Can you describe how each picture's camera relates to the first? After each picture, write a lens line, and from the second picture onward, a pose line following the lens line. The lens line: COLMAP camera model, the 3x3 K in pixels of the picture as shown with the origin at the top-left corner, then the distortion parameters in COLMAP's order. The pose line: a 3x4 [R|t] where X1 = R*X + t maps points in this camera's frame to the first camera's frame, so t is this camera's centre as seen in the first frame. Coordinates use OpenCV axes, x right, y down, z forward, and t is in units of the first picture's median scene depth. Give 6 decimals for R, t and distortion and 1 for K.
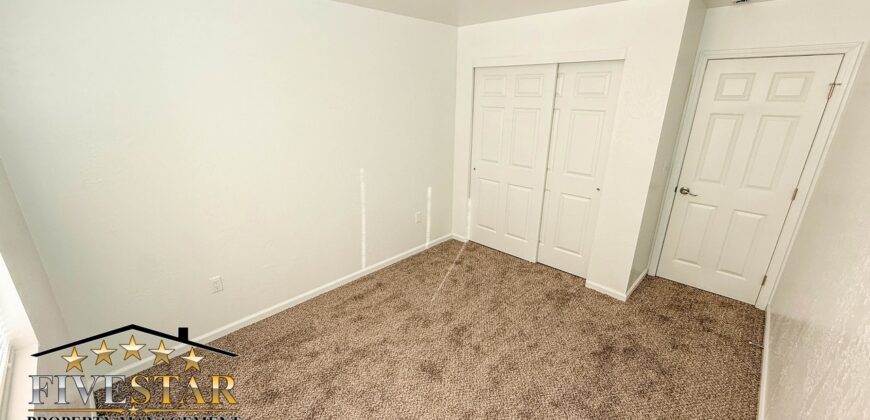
lens RADIAL K [[348.1, 0, 433.2], [0, 348.1, 211.1], [0, 0, 1]] dist [-0.000198, -0.000142]
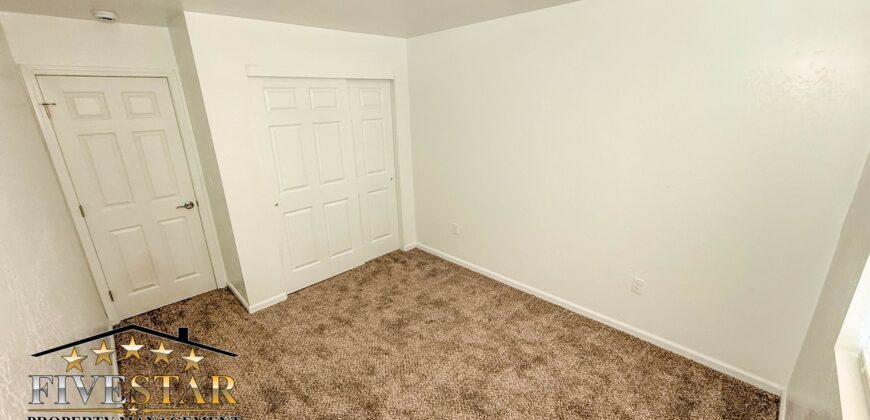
lens RADIAL K [[348.1, 0, 433.2], [0, 348.1, 211.1], [0, 0, 1]] dist [-0.000198, -0.000142]
pose [[0.020154, -0.303235, 0.952703, -0.984891], [0.349790, 0.894813, 0.277410, -0.333586], [-0.936611, 0.327655, 0.124102, 0.931981]]
